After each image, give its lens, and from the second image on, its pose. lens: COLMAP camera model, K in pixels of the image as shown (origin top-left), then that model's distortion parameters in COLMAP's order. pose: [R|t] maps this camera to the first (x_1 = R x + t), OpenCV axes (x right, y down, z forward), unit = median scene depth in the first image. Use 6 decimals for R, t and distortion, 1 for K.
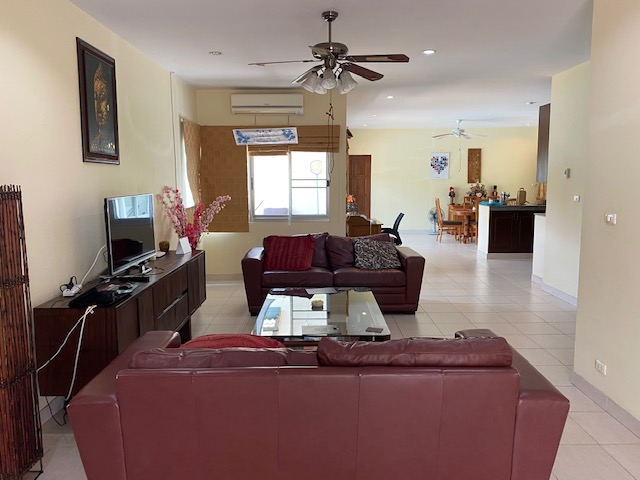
lens RADIAL K [[490.3, 0, 317.9], [0, 490.3, 236.2], [0, 0, 1]] dist [0.077614, -0.144791]
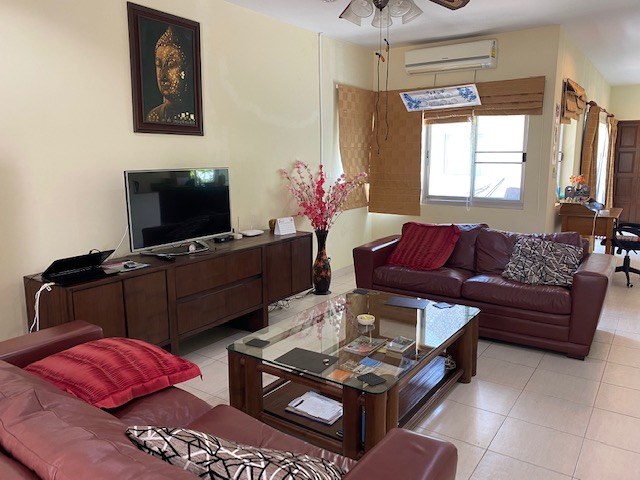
lens RADIAL K [[490.3, 0, 317.9], [0, 490.3, 236.2], [0, 0, 1]] dist [0.077614, -0.144791]
pose [[0.818445, 0.094770, -0.566716, 0.212690], [-0.067157, 0.995322, 0.069457, -0.021213], [0.570647, -0.018788, 0.820981, 0.217163]]
